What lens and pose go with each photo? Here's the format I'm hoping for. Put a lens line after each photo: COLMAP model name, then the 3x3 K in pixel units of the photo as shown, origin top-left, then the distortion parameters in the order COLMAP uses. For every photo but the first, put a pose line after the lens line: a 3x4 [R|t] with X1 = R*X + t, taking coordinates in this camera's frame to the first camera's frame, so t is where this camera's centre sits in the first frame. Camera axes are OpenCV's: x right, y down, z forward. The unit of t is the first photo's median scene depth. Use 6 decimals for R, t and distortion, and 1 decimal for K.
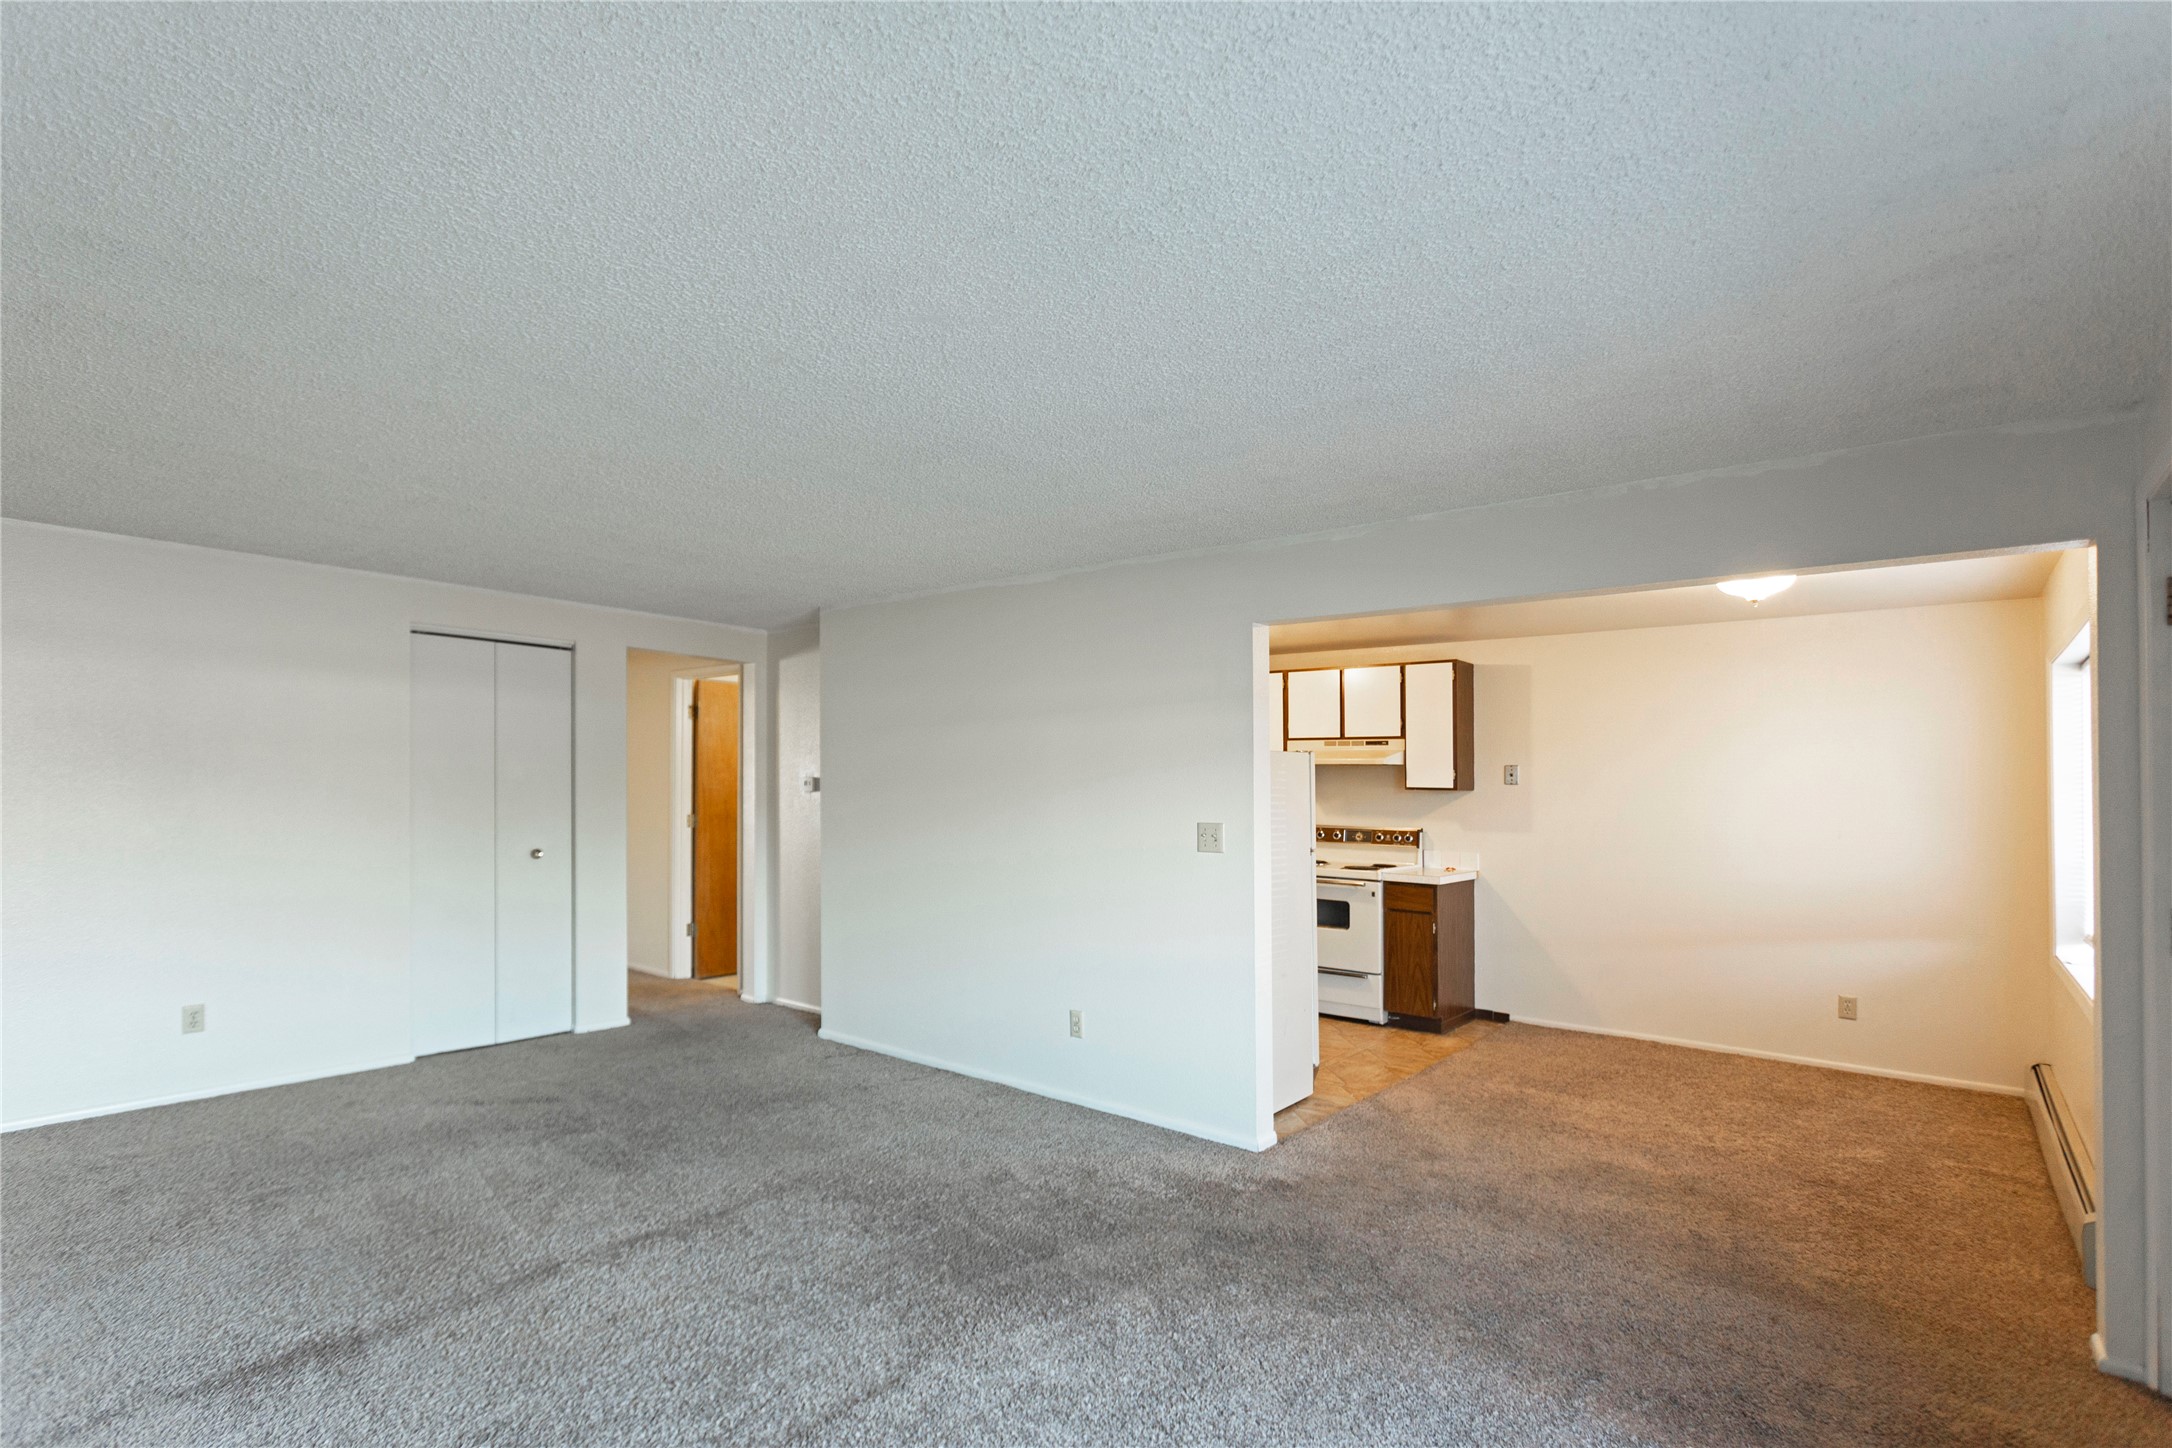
lens RADIAL K [[1070.1, 0, 1055.8], [0, 1070.1, 730.6], [0, 0, 1]] dist [-0.004303, 0.002281]
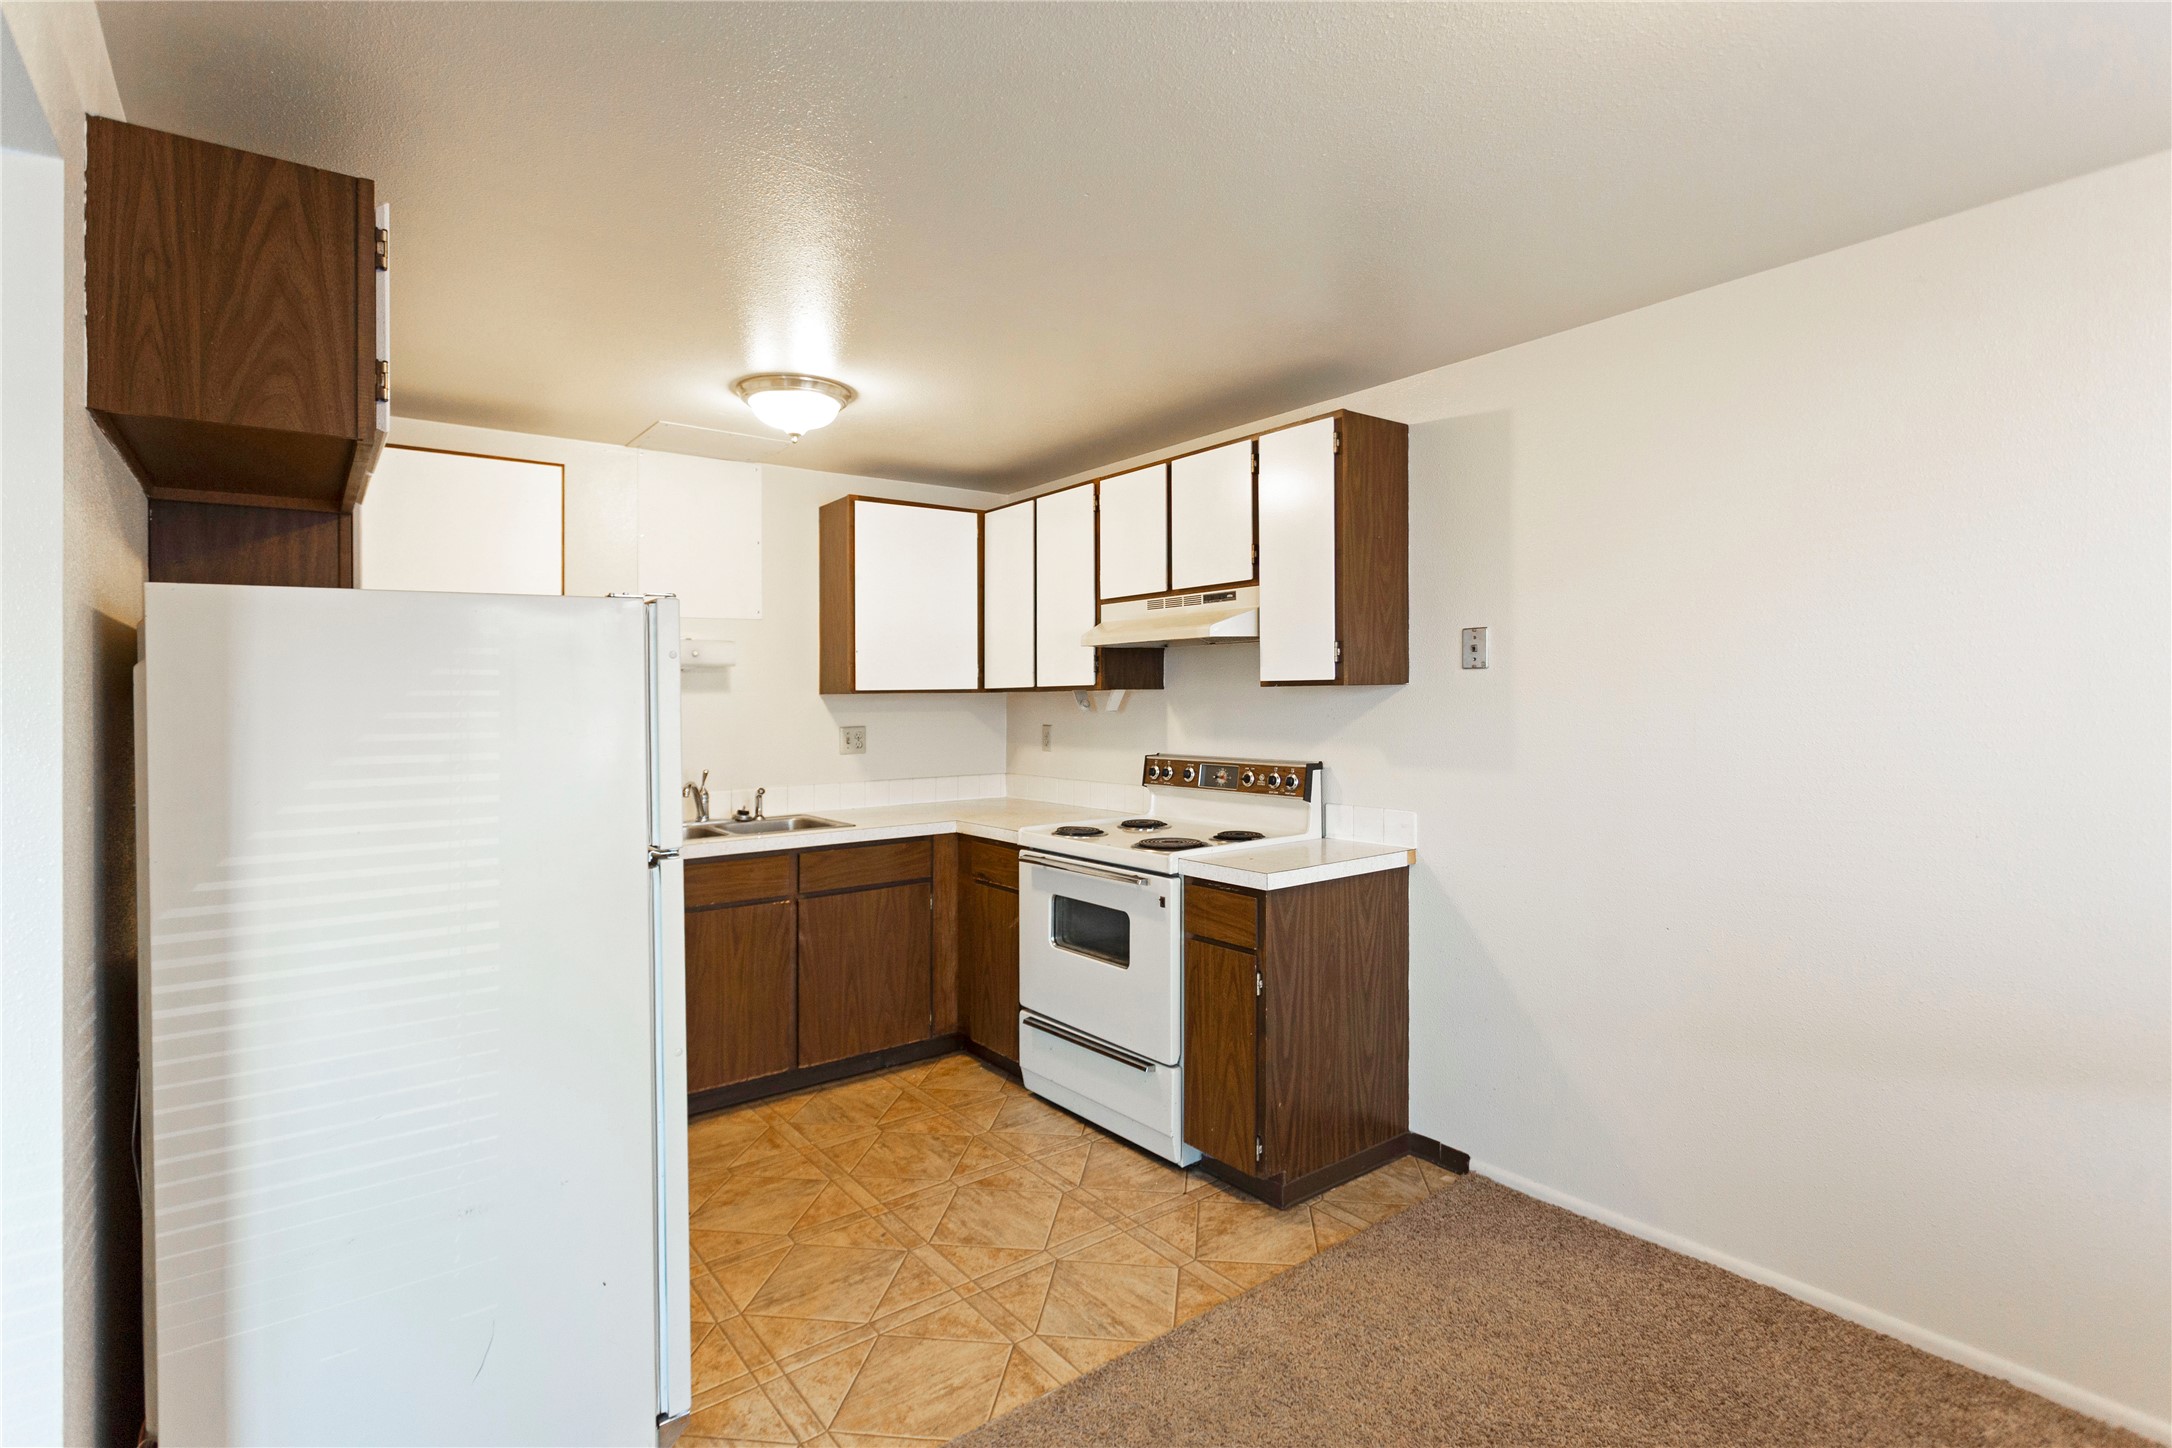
lens RADIAL K [[1070.1, 0, 1070.8], [0, 1070.1, 697.7], [0, 0, 1]] dist [-0.004303, 0.002281]
pose [[0.971208, -0.029576, -0.236388, 0.361204], [0.043102, 0.997703, 0.052257, 0.030604], [0.234300, -0.060942, 0.970252, 0.501273]]
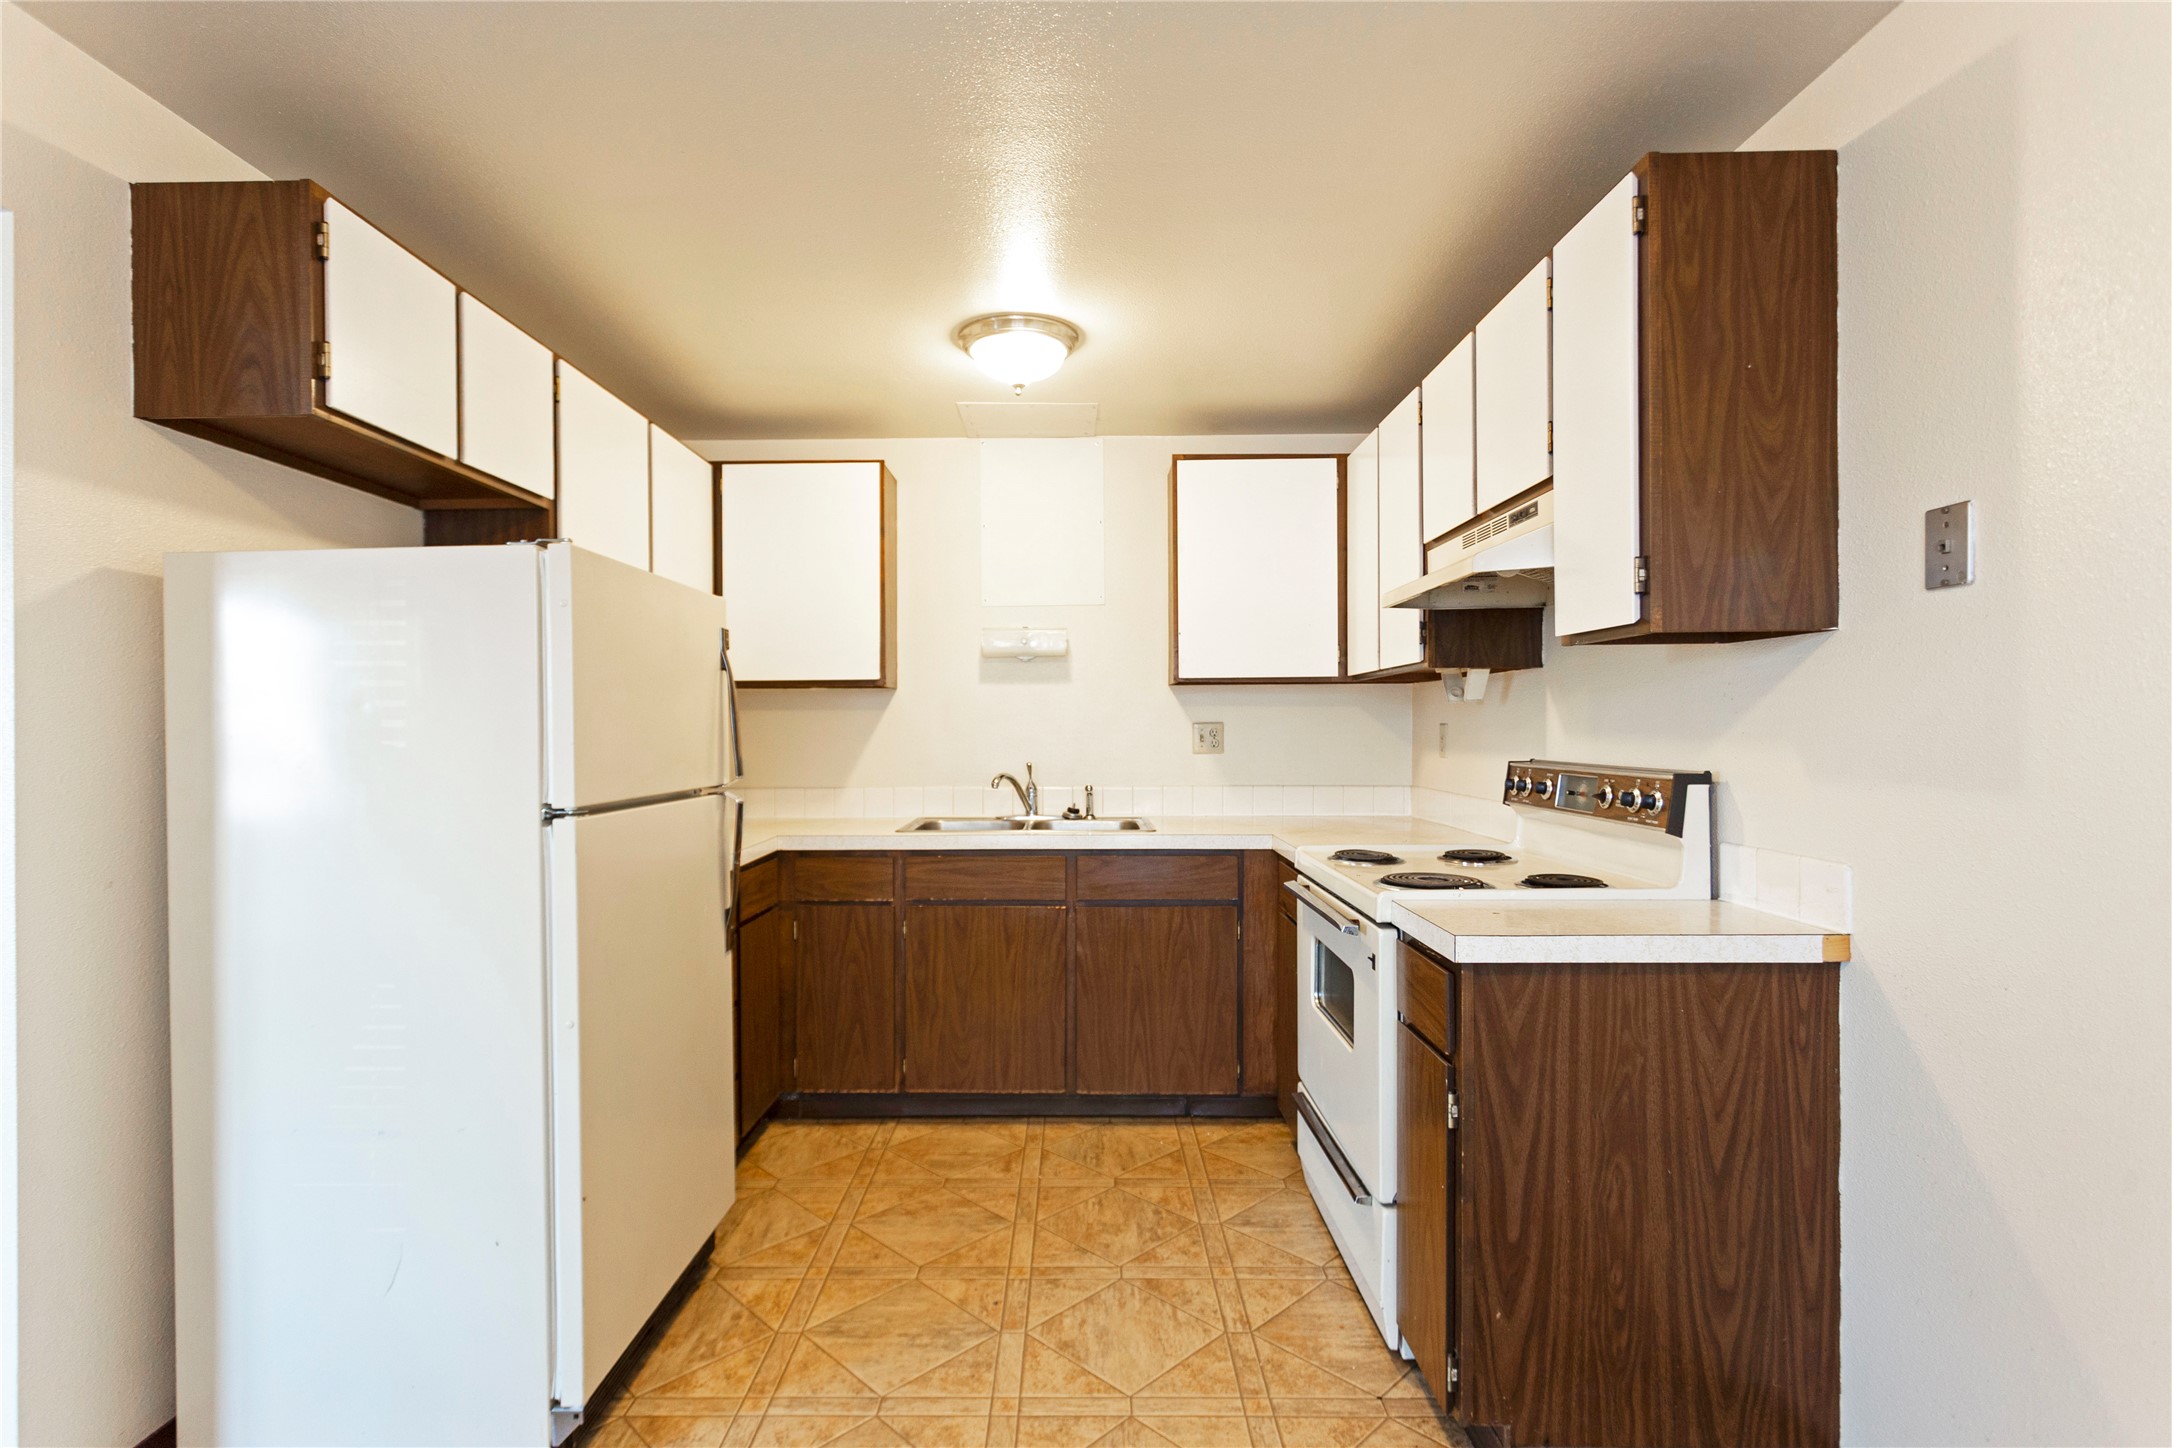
lens RADIAL K [[1070.1, 0, 1036.2], [0, 1070.1, 723.7], [0, 0, 1]] dist [-0.004303, 0.002281]
pose [[0.611708, -0.020859, -0.790809, 0.483112], [0.057201, 0.998202, 0.017917, 0.063842], [0.789013, -0.056195, 0.611801, 0.691823]]
